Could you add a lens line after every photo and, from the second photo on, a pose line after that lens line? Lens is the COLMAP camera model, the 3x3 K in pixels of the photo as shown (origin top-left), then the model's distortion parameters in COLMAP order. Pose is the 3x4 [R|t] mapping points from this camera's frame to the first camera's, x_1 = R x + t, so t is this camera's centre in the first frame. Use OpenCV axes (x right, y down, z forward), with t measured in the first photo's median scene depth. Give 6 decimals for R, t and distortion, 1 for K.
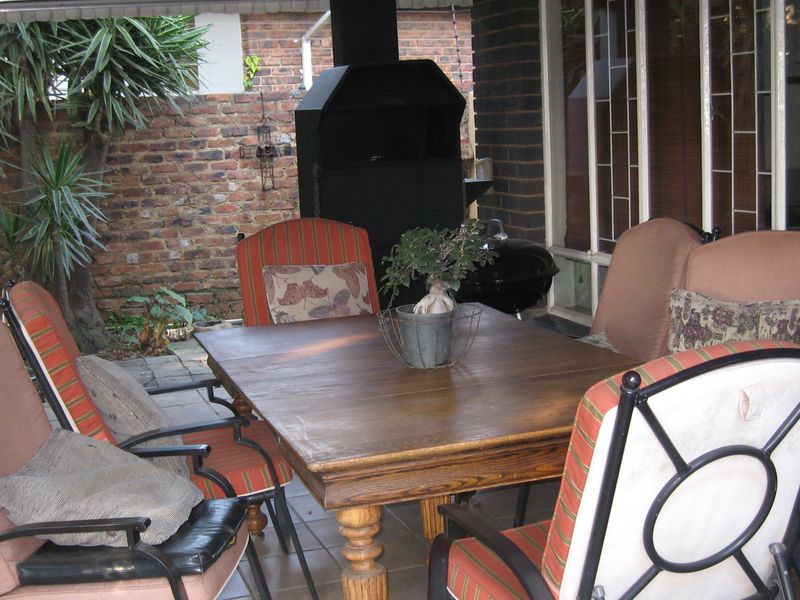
lens RADIAL K [[1193.6, 0, 400.2], [0, 1193.6, 298.4], [0, 0, 1]] dist [-0.128633, 0.000000]
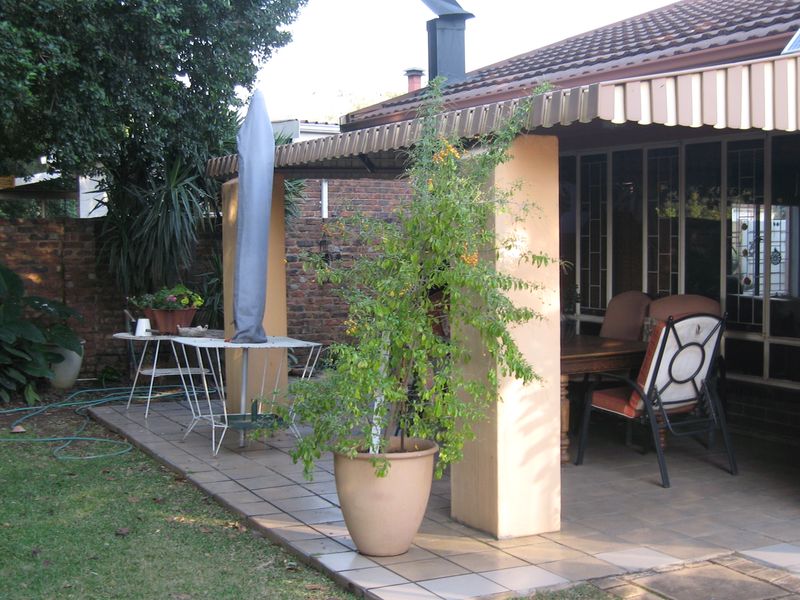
lens RADIAL K [[1193.6, 0, 400.5], [0, 1193.6, 300.9], [0, 0, 1]] dist [-0.128633, 0.000000]
pose [[0.989379, 0.027981, 0.142637, -0.933926], [-0.014403, 0.995340, -0.095350, 0.300624], [-0.144640, 0.092283, 0.985172, -2.024495]]
